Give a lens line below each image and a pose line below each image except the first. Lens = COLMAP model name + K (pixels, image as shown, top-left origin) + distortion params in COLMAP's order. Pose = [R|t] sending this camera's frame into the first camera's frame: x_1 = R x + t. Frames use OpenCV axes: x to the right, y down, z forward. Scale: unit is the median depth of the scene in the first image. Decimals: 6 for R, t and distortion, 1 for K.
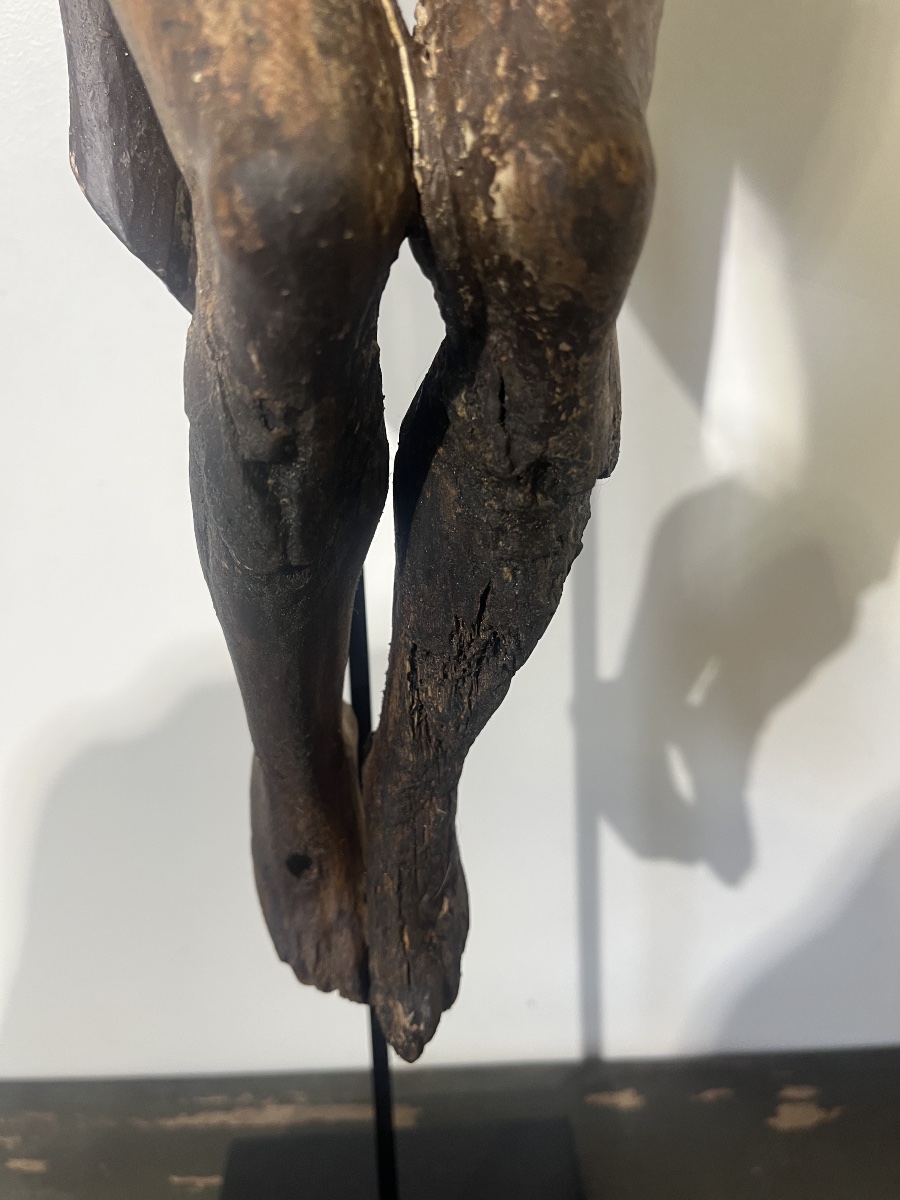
lens RADIAL K [[900.2, 0, 450.0], [0, 900.2, 600.0], [0, 0, 1]] dist [-0.006594, -0.004990]
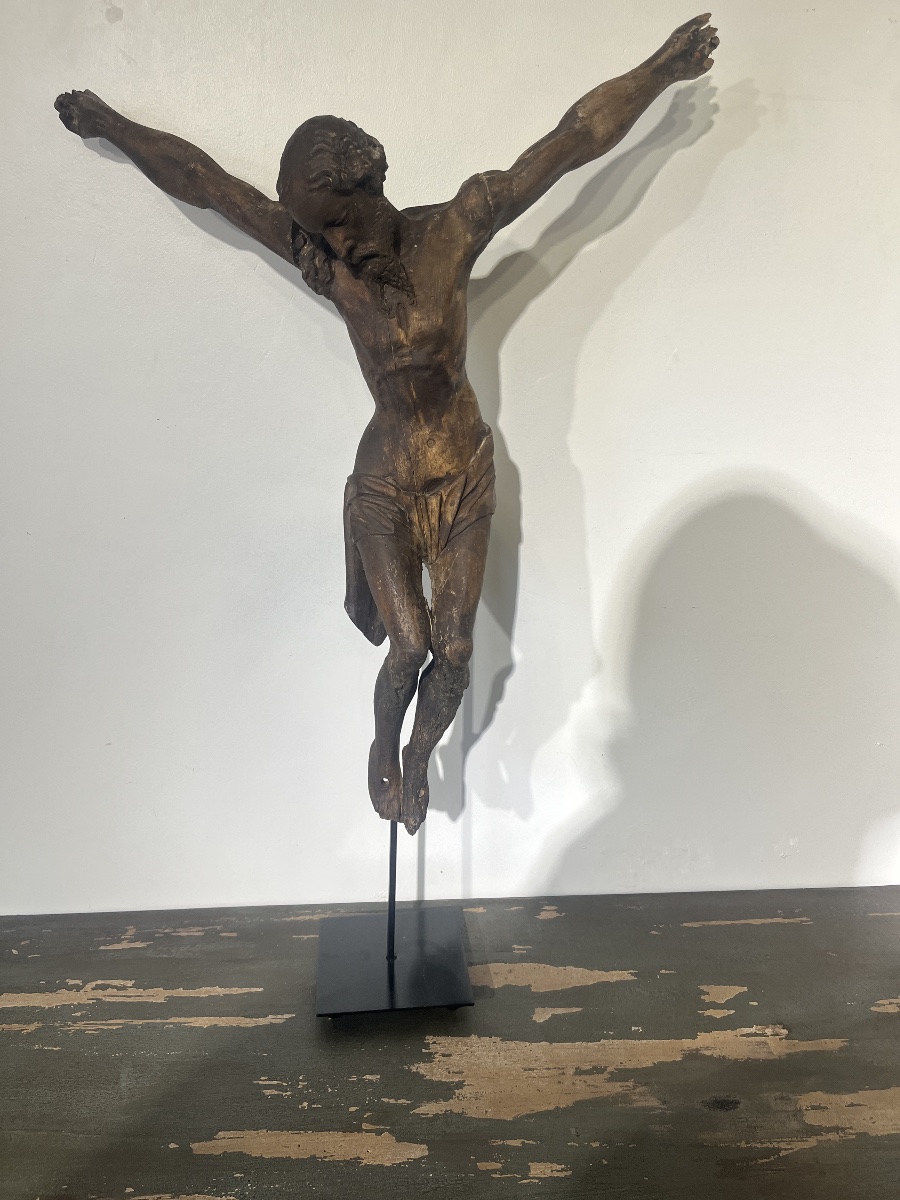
lens RADIAL K [[902.7, 0, 446.2], [0, 902.7, 601.7], [0, 0, 1]] dist [0.069527, -0.131107]
pose [[0.995019, 0.040609, 0.091038, -0.251423], [-0.035210, 0.997569, -0.060144, -0.205264], [-0.093259, 0.056639, 0.994030, -2.470308]]
